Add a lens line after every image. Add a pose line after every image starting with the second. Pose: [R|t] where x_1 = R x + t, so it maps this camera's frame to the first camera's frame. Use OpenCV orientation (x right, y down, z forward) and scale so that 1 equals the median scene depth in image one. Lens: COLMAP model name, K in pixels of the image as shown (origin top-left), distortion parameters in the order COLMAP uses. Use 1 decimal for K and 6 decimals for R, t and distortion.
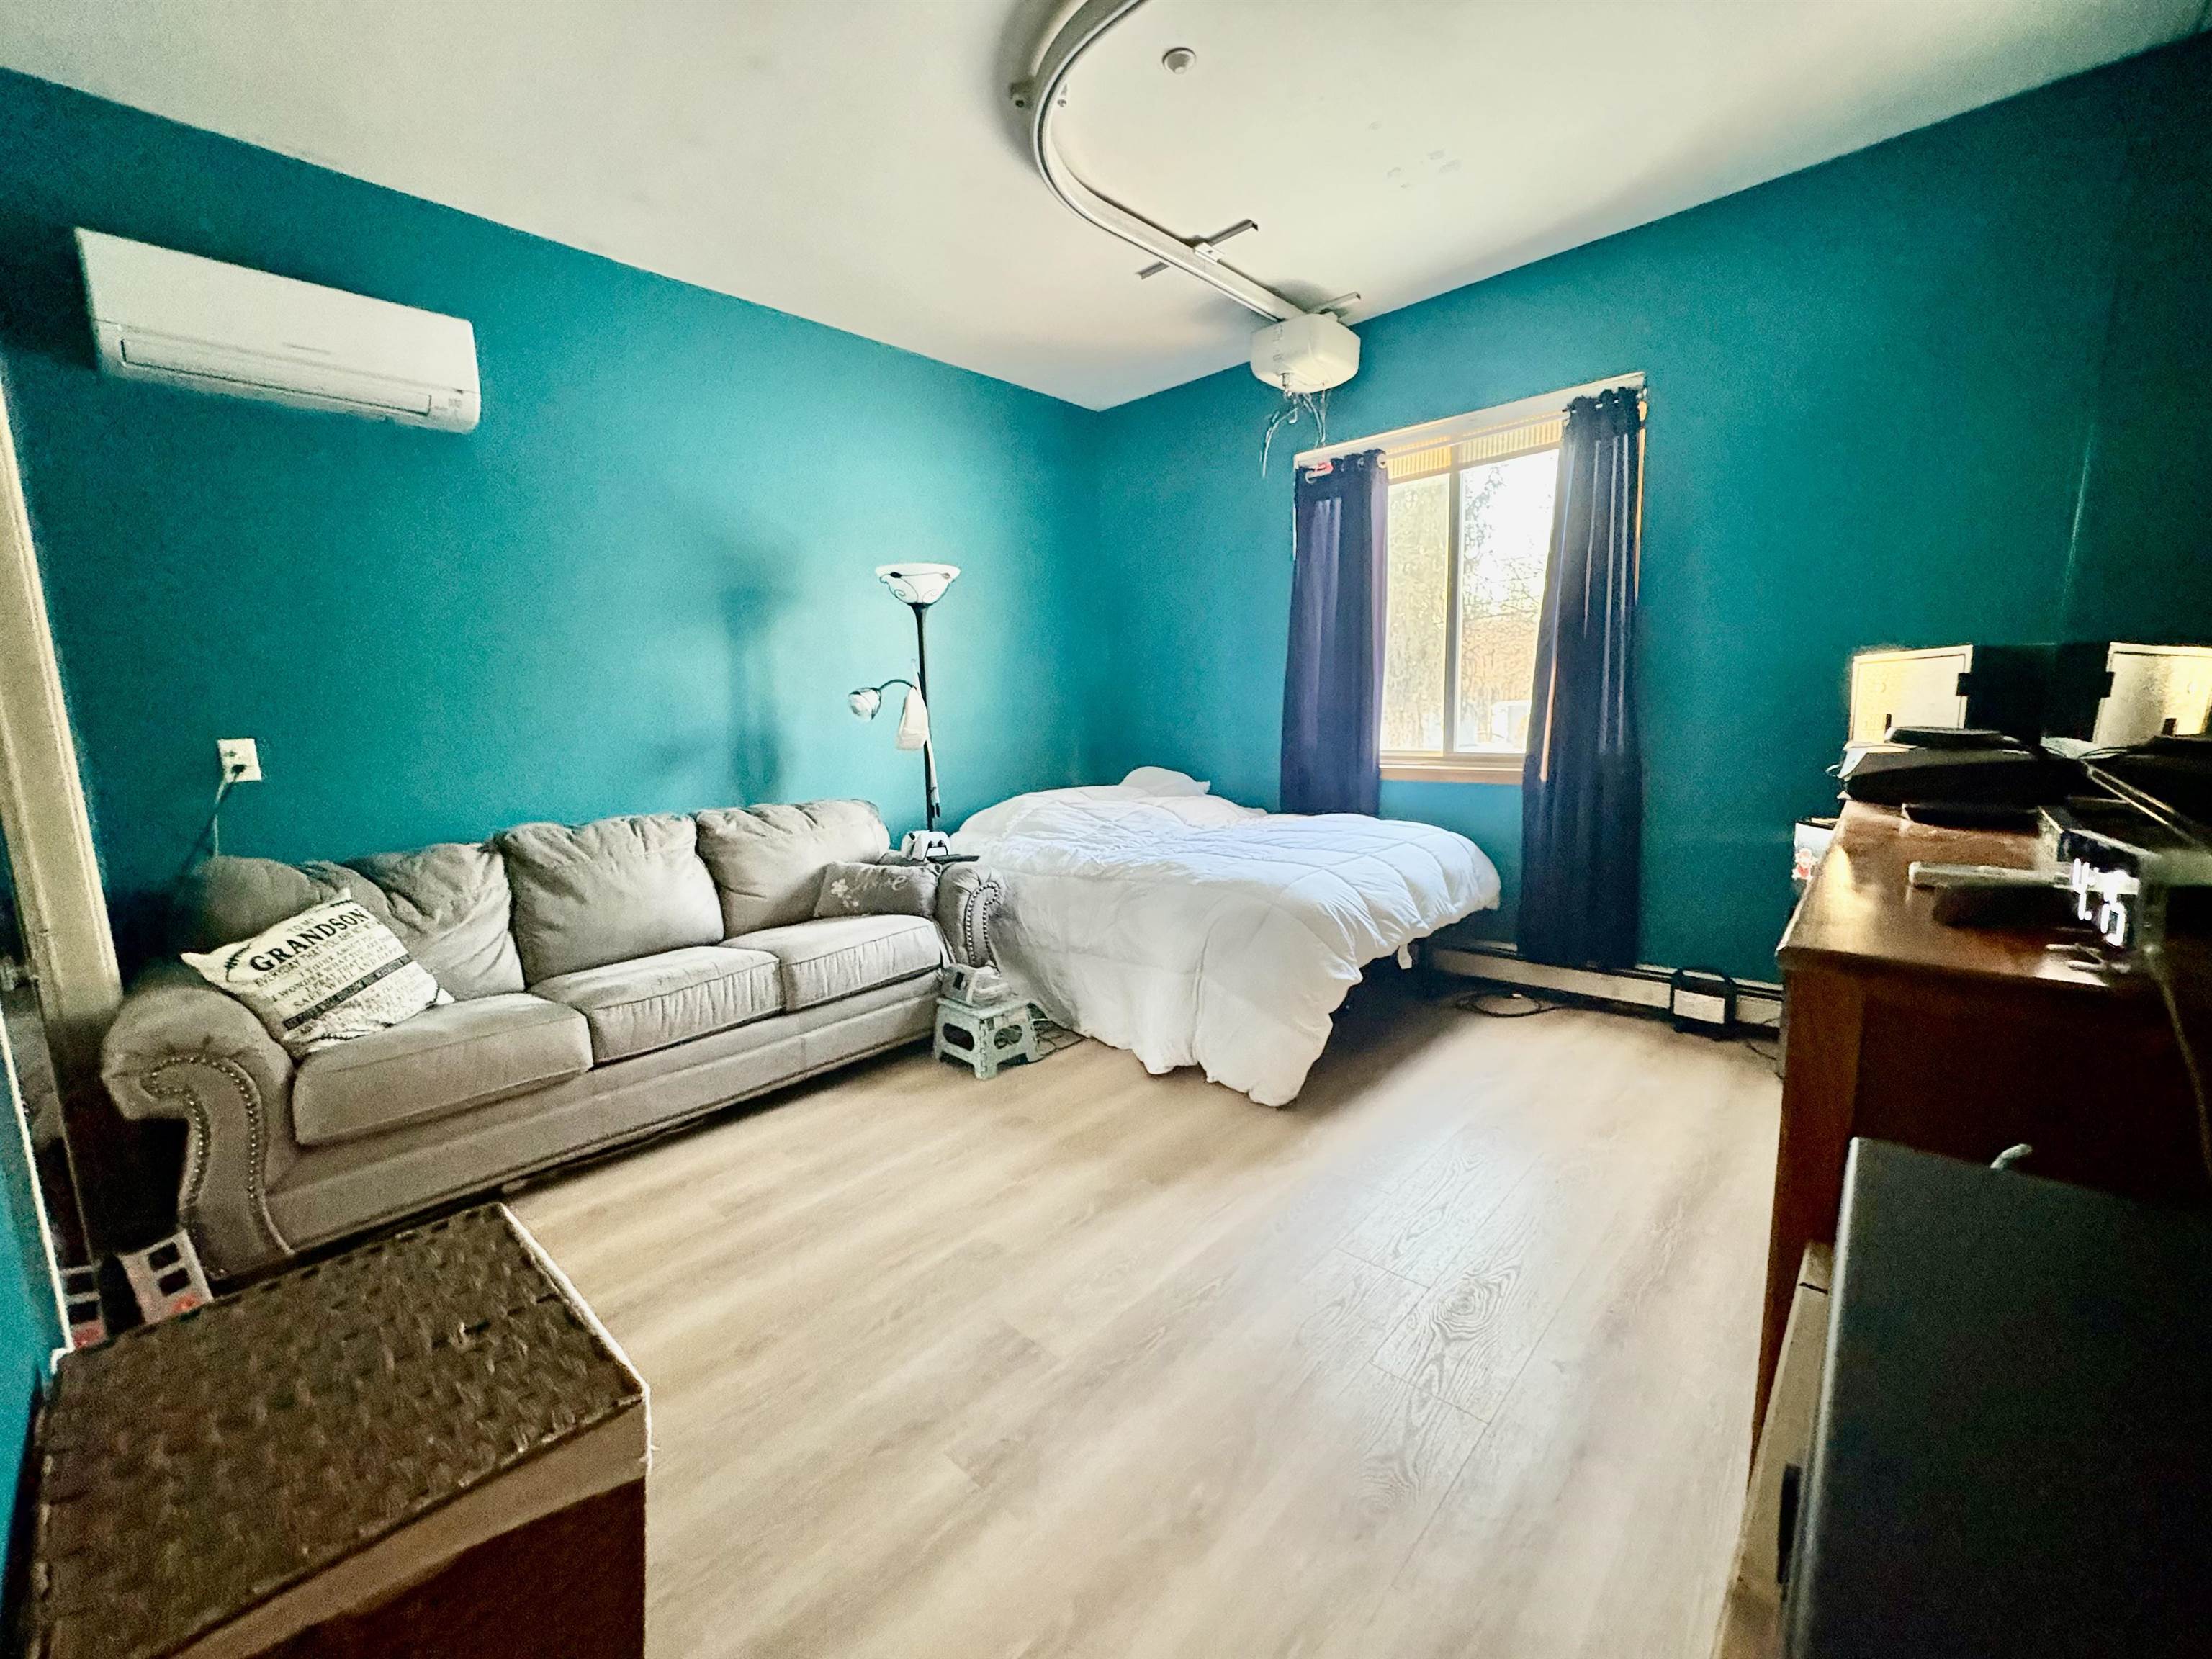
lens RADIAL K [[880.2, 0, 1111.8], [0, 880.2, 829.3], [0, 0, 1]] dist [-0.004685, -0.000309]
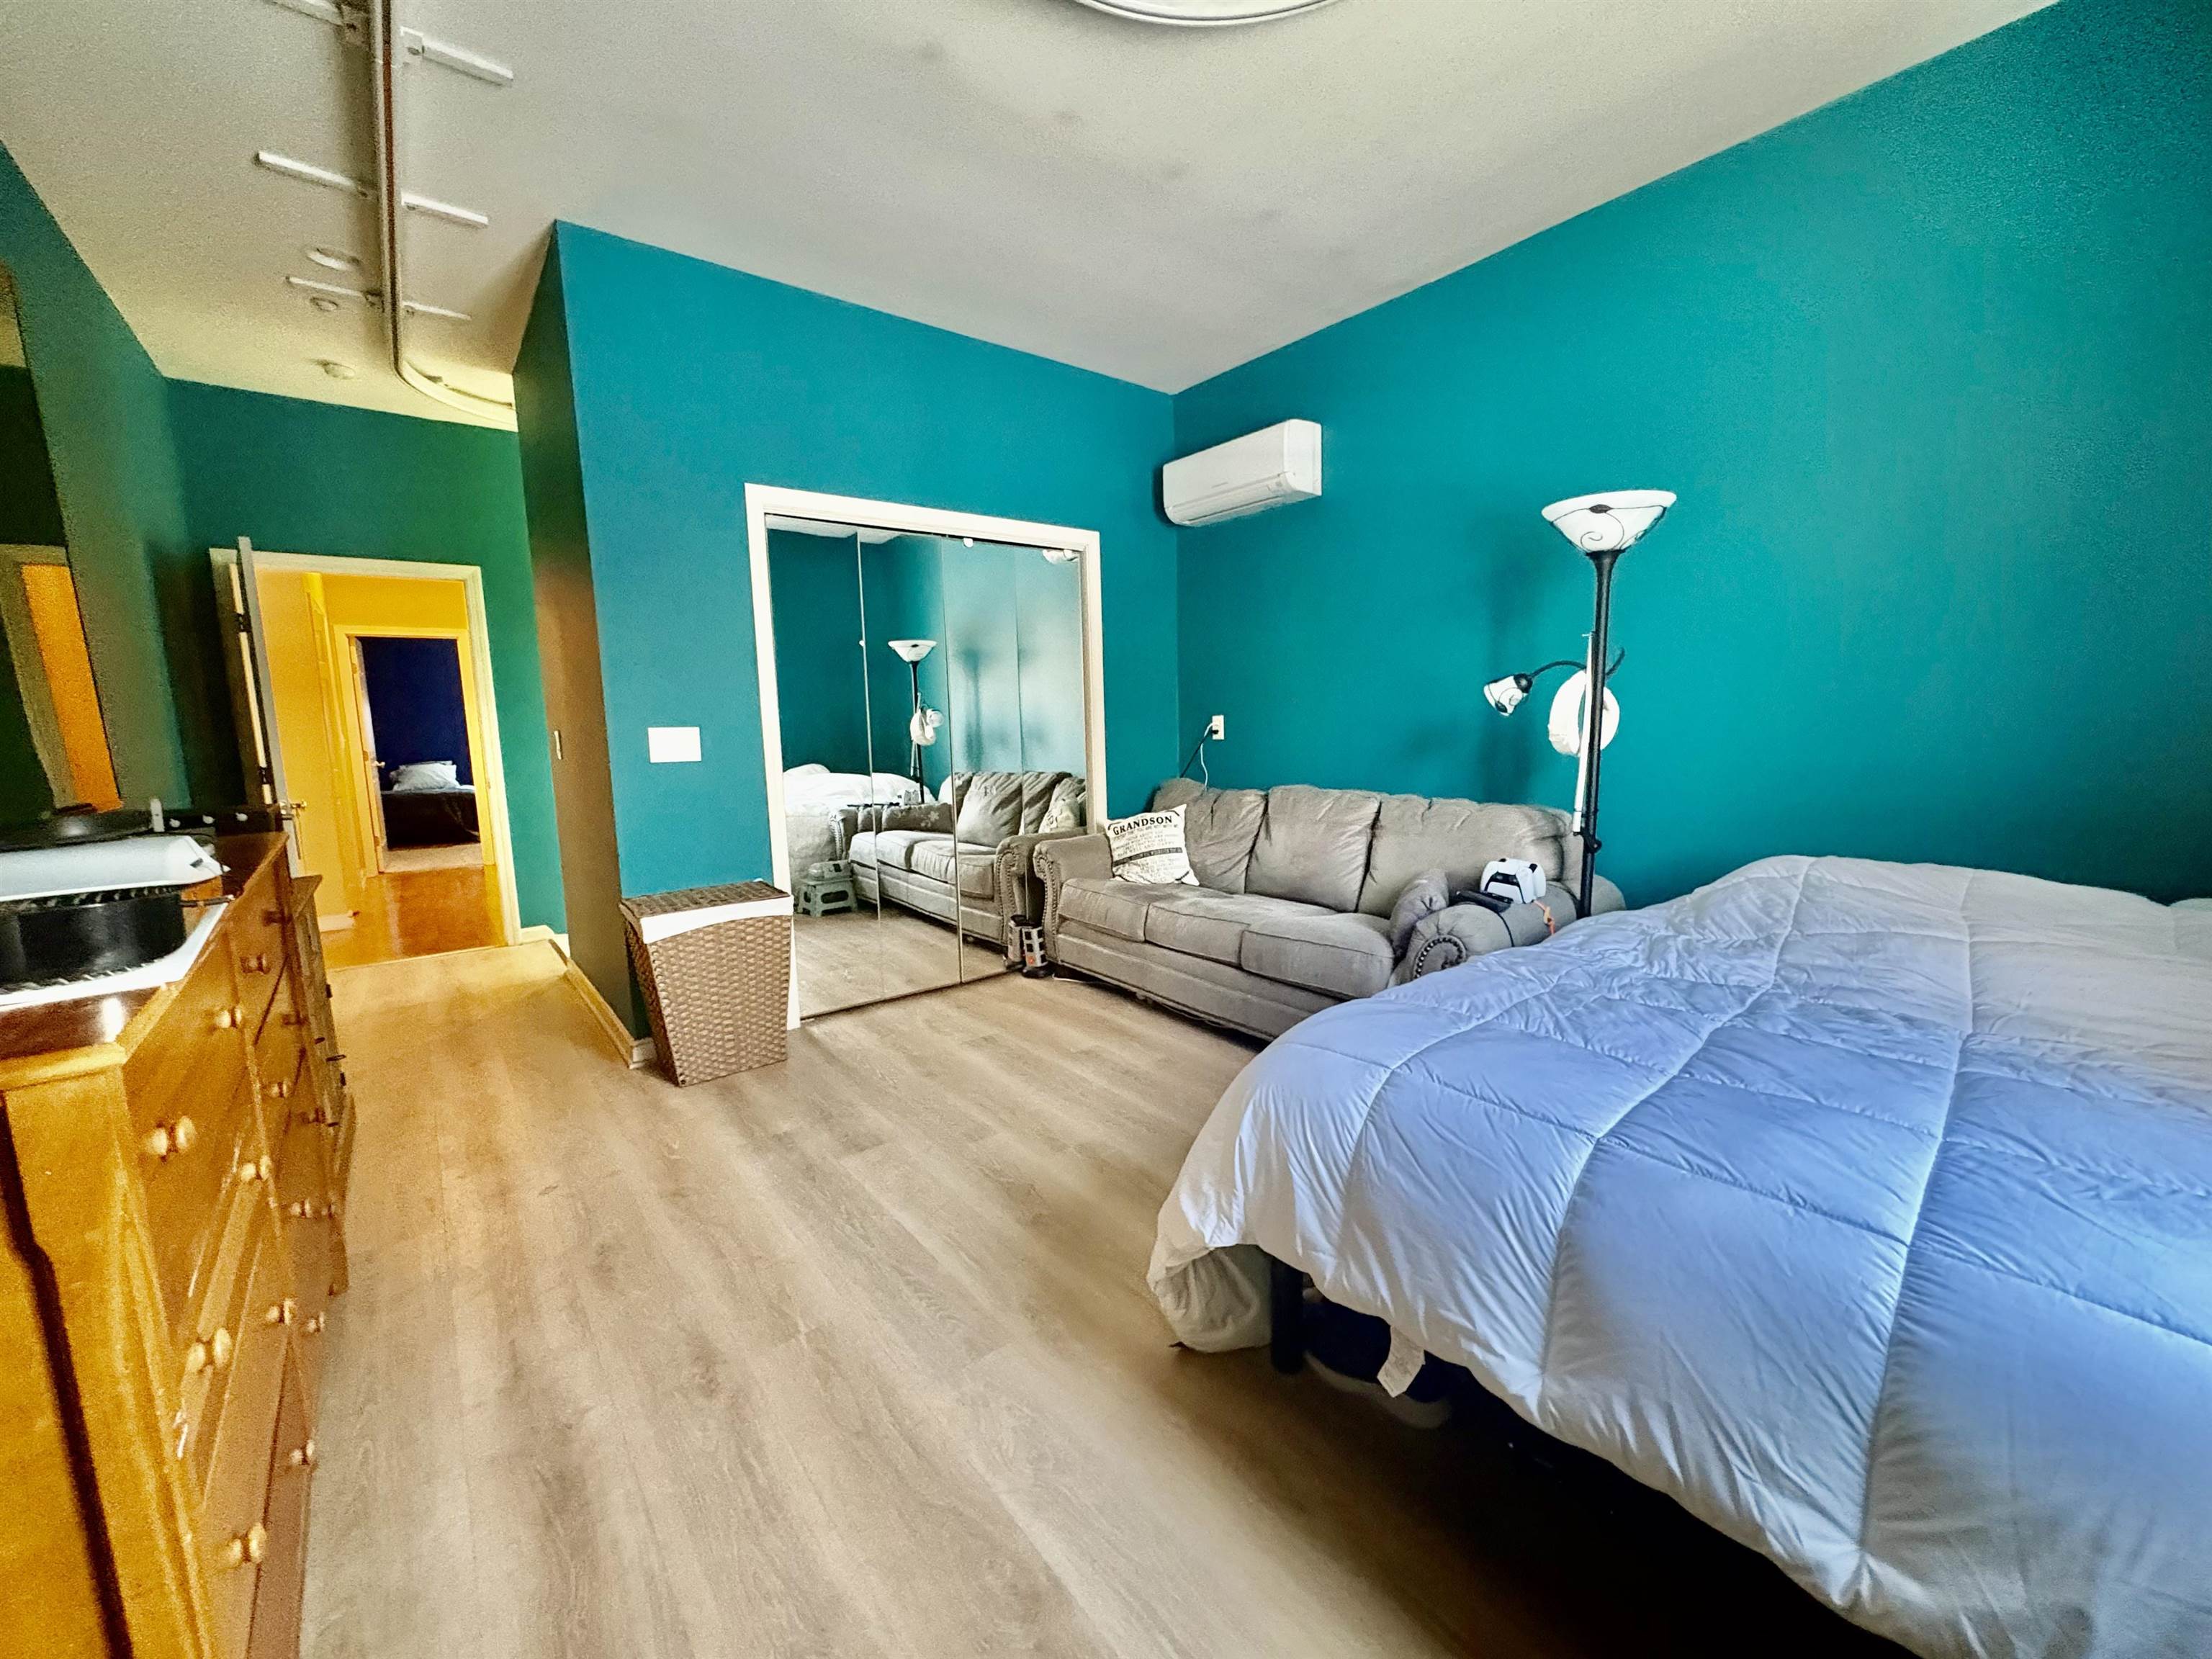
lens RADIAL K [[880.2, 0, 1113.8], [0, 880.2, 833.4], [0, 0, 1]] dist [-0.004685, -0.000309]
pose [[-0.139756, 0.168836, -0.975686, 0.946210], [-0.119557, 0.975270, 0.185889, -0.203423], [0.982942, 0.142629, -0.116114, 1.191120]]
